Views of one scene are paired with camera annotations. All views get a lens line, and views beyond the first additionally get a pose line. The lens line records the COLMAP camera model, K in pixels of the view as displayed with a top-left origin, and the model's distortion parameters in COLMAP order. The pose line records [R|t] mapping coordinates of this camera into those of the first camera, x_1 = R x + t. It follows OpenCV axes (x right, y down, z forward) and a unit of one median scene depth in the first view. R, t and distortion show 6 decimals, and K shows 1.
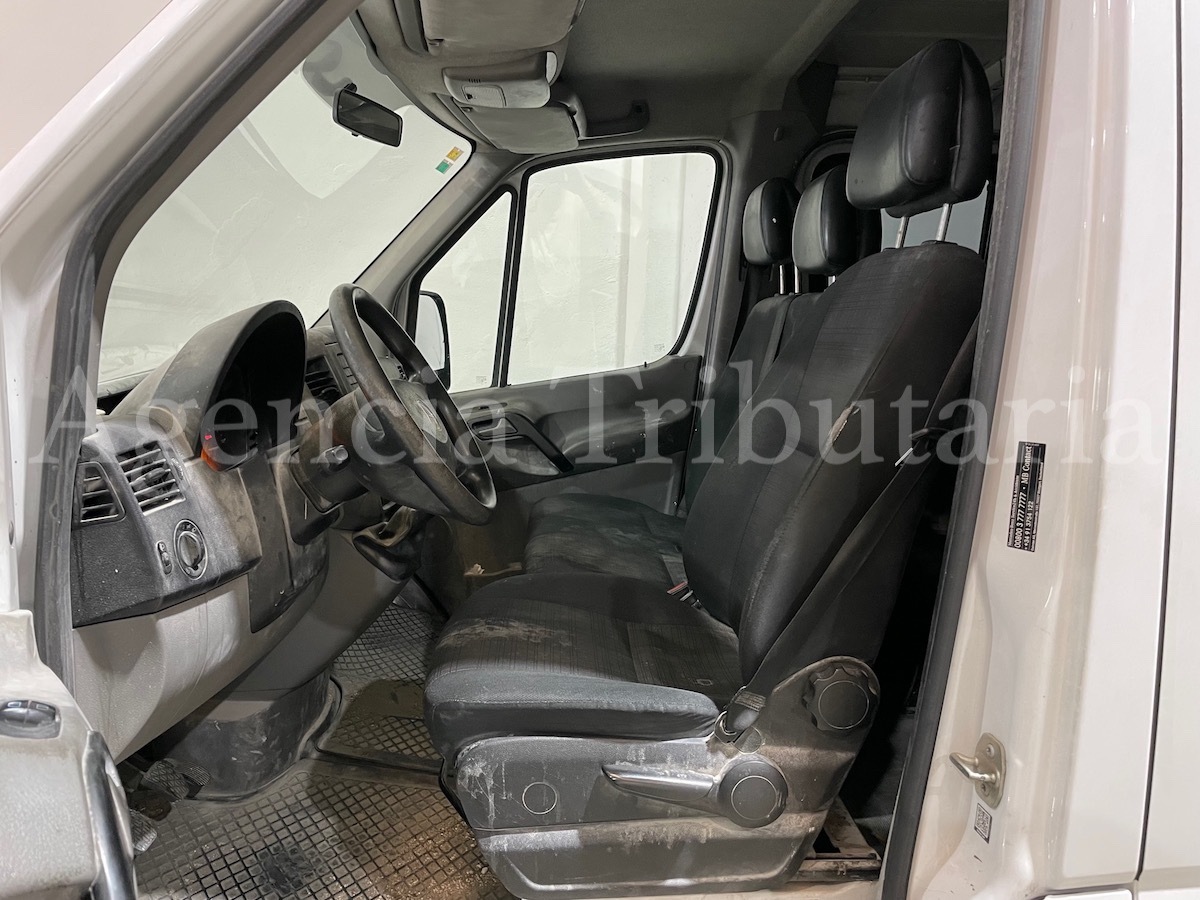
lens RADIAL K [[918.8, 0, 600.1], [0, 918.8, 447.6], [0, 0, 1]] dist [0.092096, -0.124613]
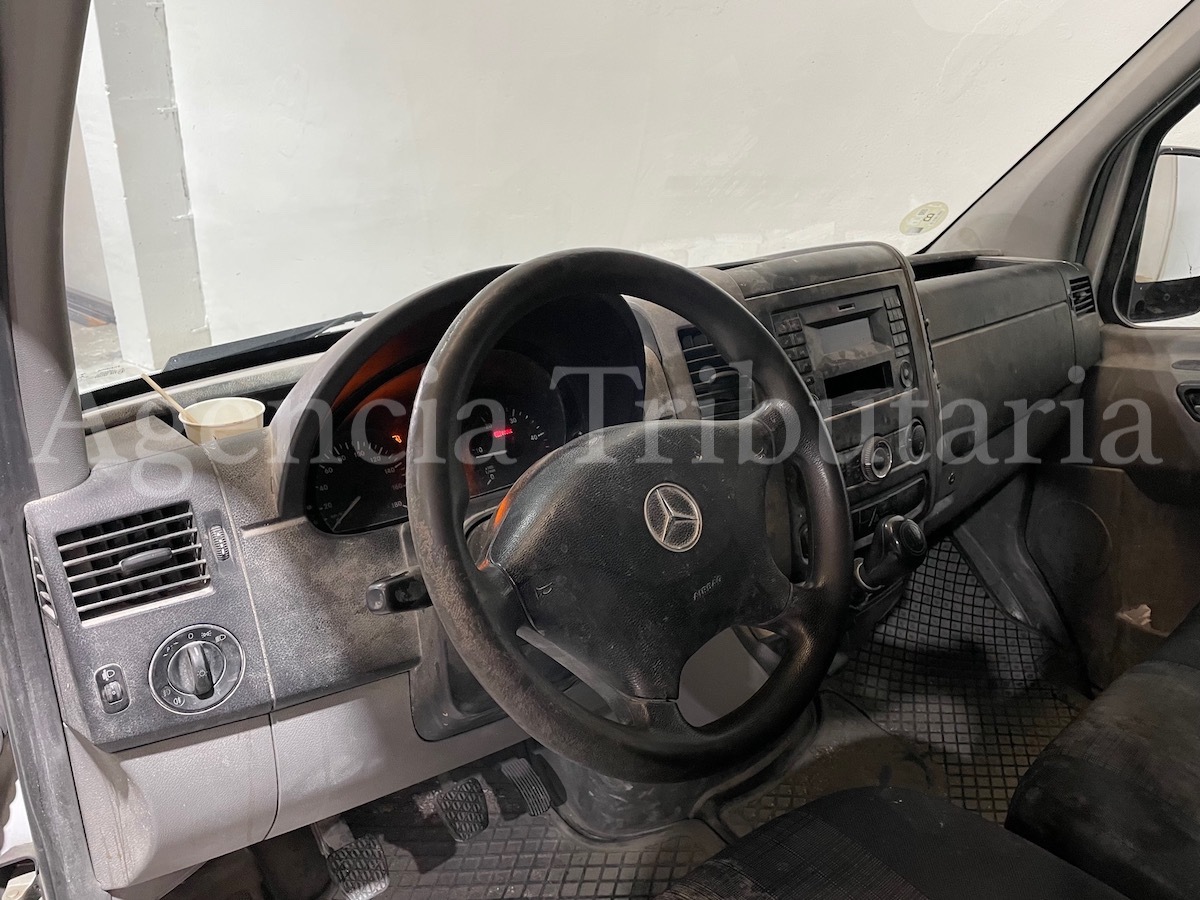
lens RADIAL K [[918.8, 0, 601.6], [0, 918.8, 457.1], [0, 0, 1]] dist [0.092096, -0.124613]
pose [[0.616737, 0.271250, -0.738958, 0.188113], [-0.105515, 0.958769, 0.263873, -0.233062], [0.780065, -0.084770, 0.619929, 0.772157]]
